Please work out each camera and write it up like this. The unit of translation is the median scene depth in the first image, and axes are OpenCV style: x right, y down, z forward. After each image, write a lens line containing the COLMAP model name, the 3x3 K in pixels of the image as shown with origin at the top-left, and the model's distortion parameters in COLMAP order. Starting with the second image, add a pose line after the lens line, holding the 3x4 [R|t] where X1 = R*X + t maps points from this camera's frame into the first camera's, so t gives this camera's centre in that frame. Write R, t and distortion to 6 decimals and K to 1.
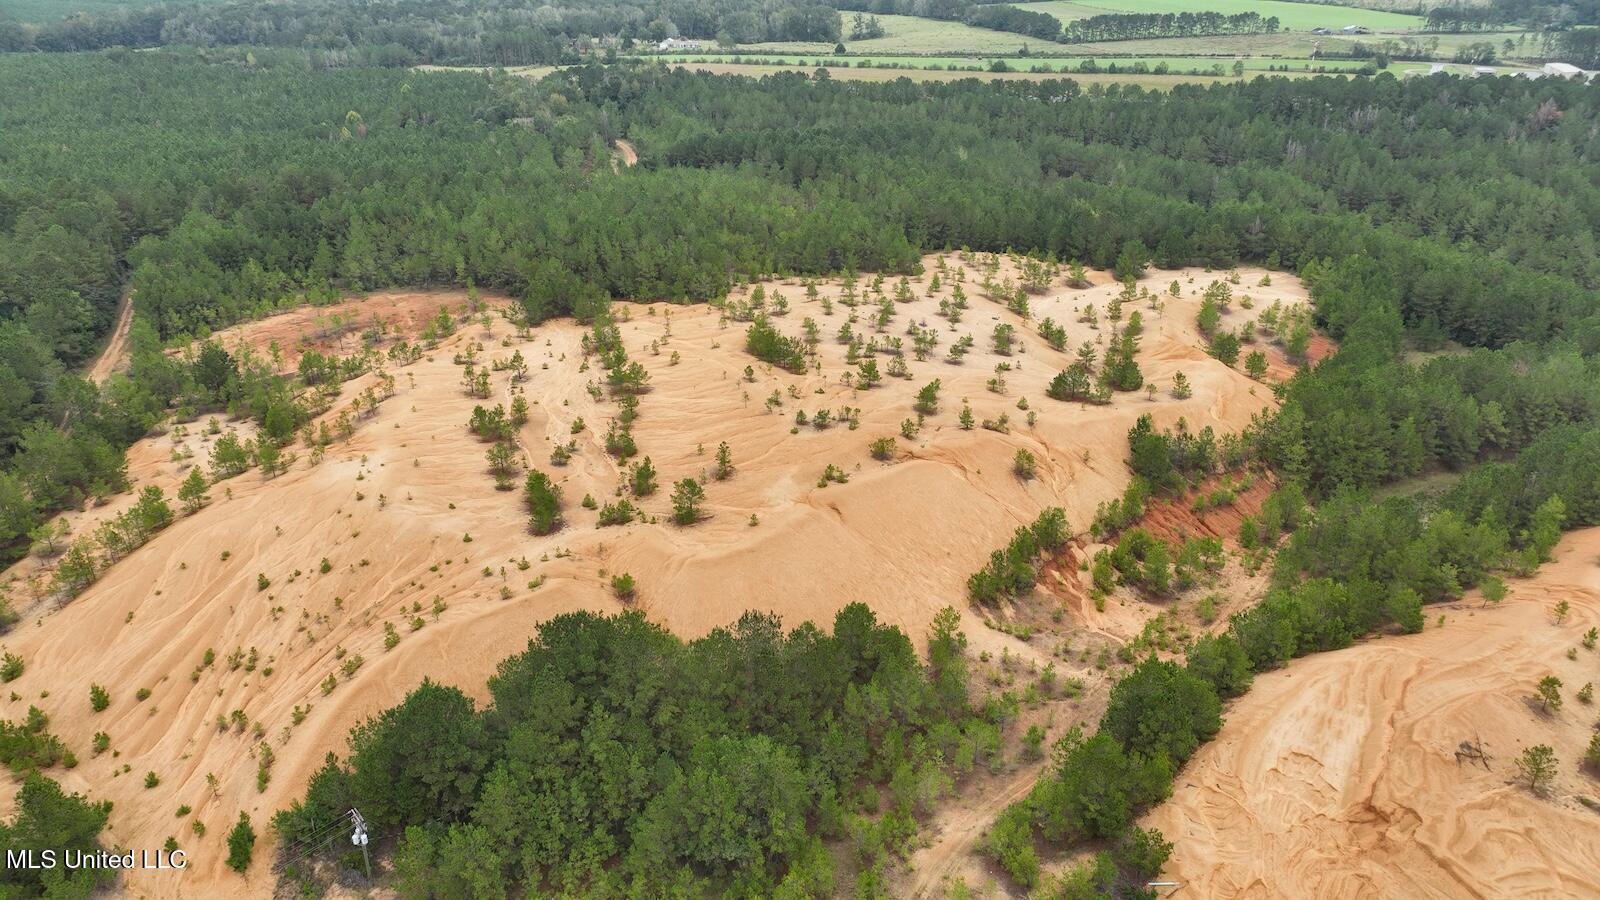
lens RADIAL K [[1122.1, 0, 795.6], [0, 1122.1, 446.9], [0, 0, 1]] dist [-0.004893, 0.022827]
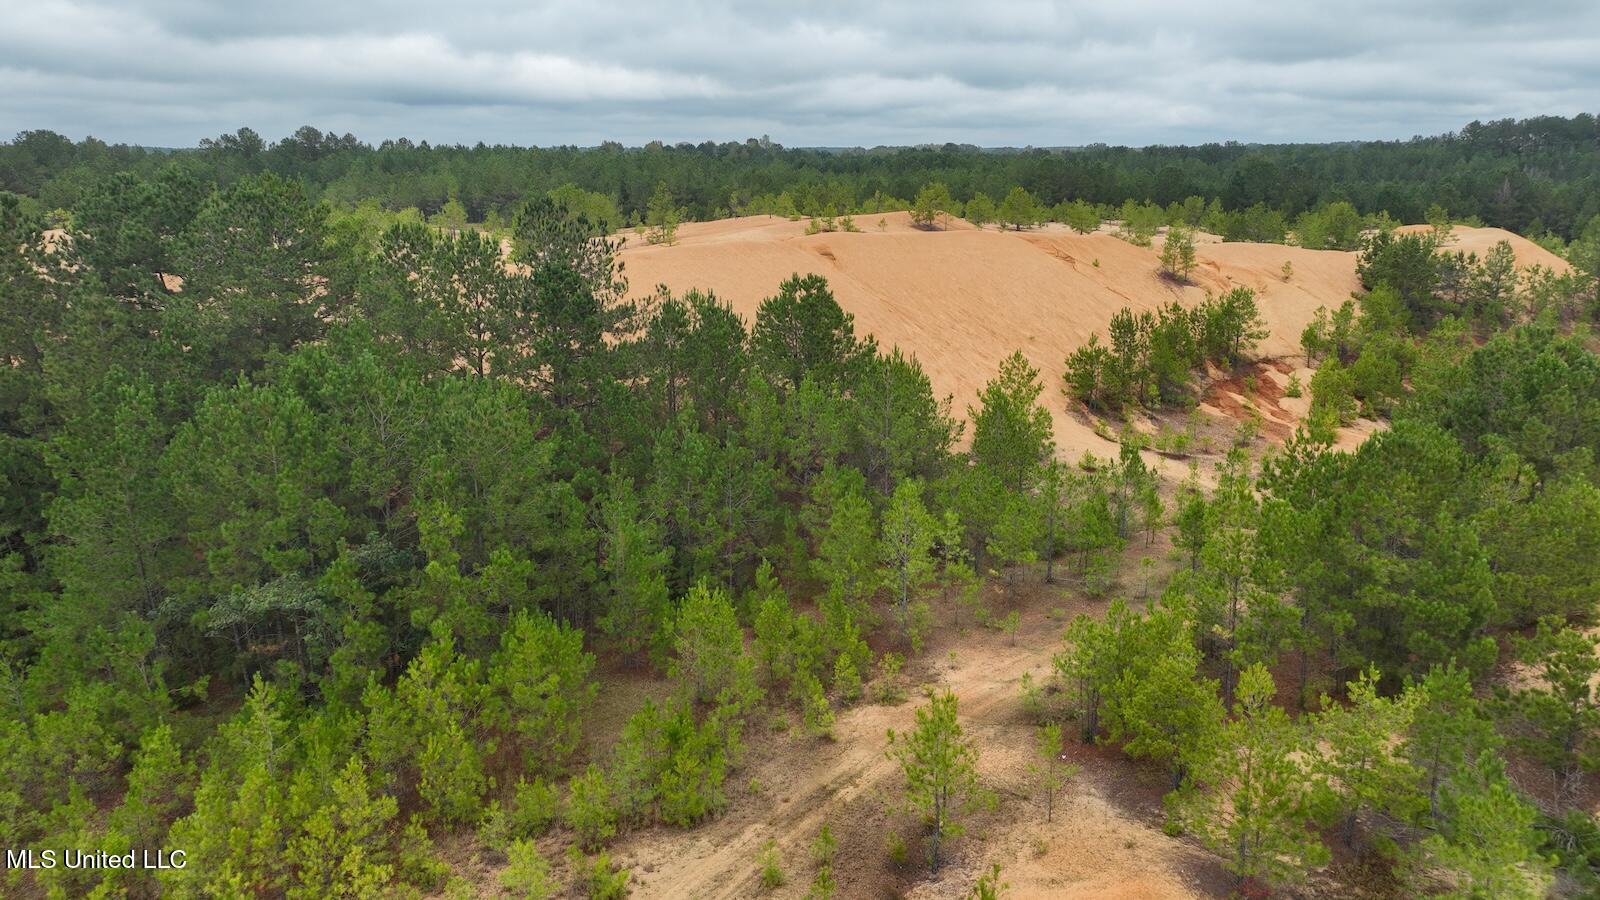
lens RADIAL K [[1122.1, 0, 797.7], [0, 1122.1, 449.9], [0, 0, 1]] dist [-0.004893, 0.022827]
pose [[0.990426, 0.035893, -0.133295, 0.056982], [-0.060601, 0.980637, -0.186222, 0.147981], [0.124029, 0.192517, 0.973424, 0.270582]]
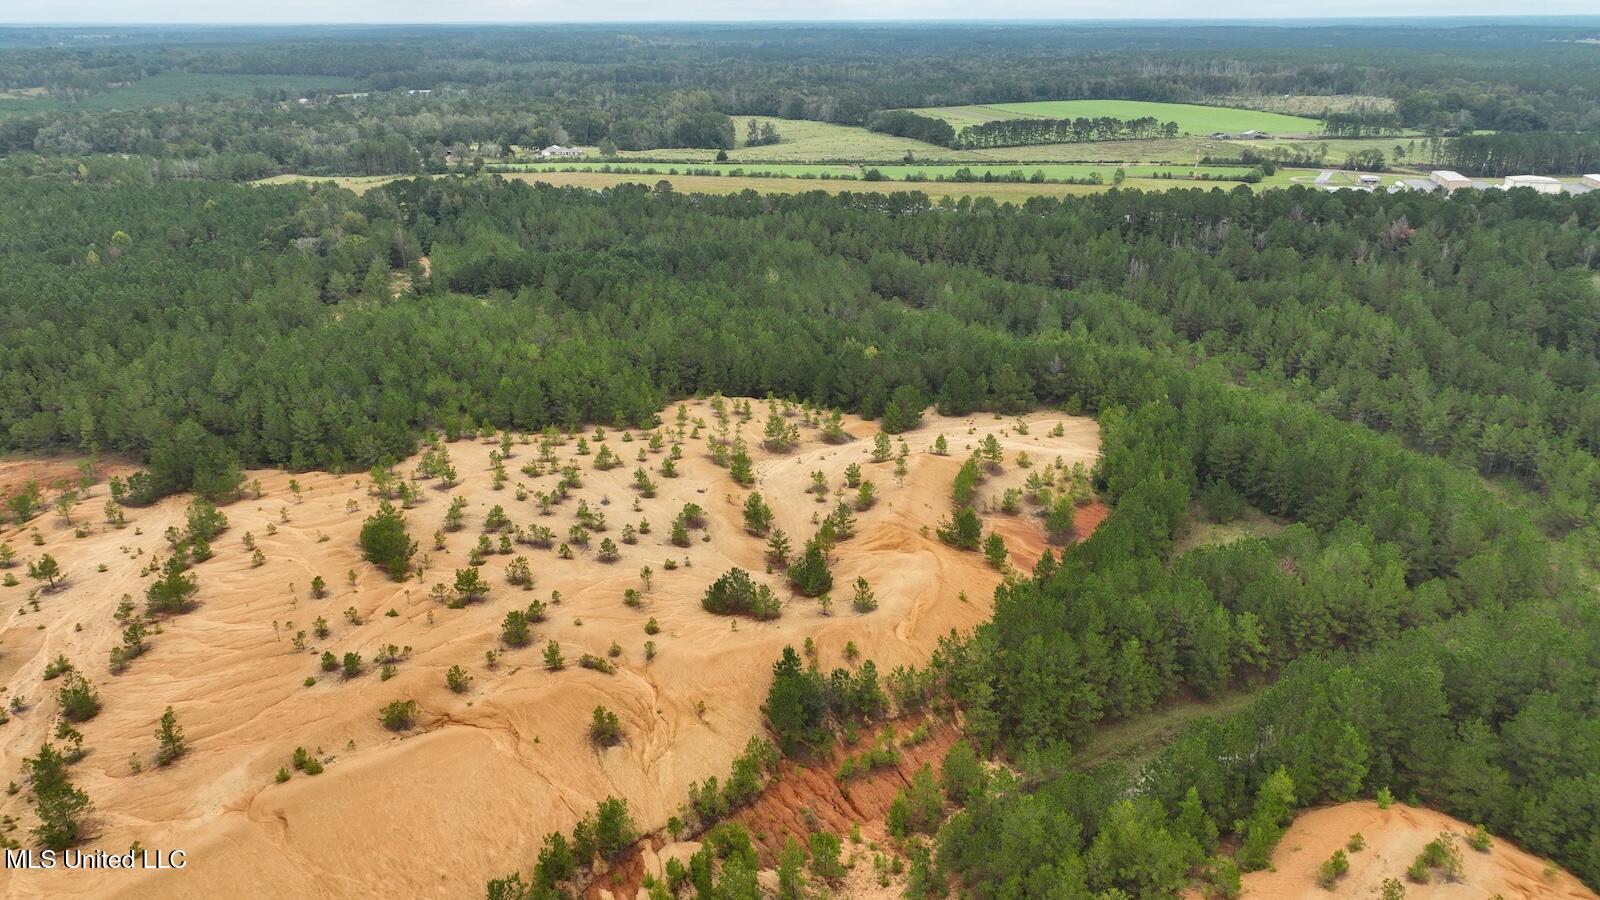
lens RADIAL K [[1122.1, 0, 795.8], [0, 1122.1, 444.5], [0, 0, 1]] dist [-0.004893, 0.022827]
pose [[0.999719, -0.009794, 0.021600, 0.202828], [0.011531, 0.996578, -0.081843, -0.070240], [-0.020725, 0.082069, 0.996411, 0.144066]]
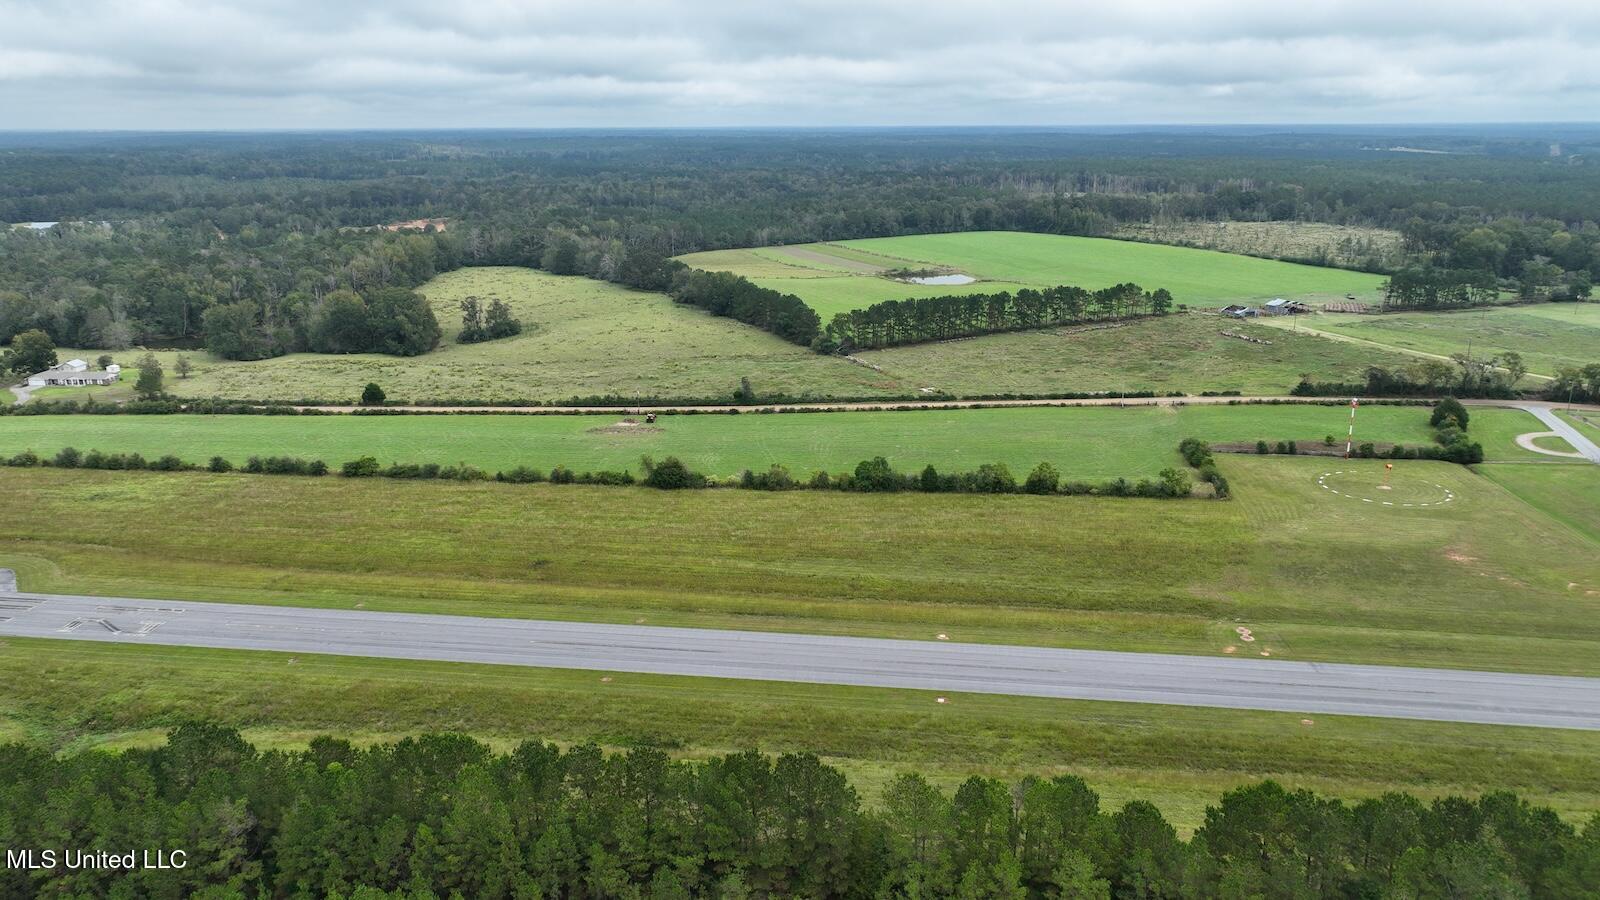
lens RADIAL K [[1122.1, 0, 796.3], [0, 1122.1, 447.9], [0, 0, 1]] dist [-0.004893, 0.022827]
pose [[0.984185, -0.050859, 0.169684, 0.345791], [0.078074, 0.984381, -0.157792, -0.609514], [-0.159009, 0.168545, 0.972784, 1.270666]]
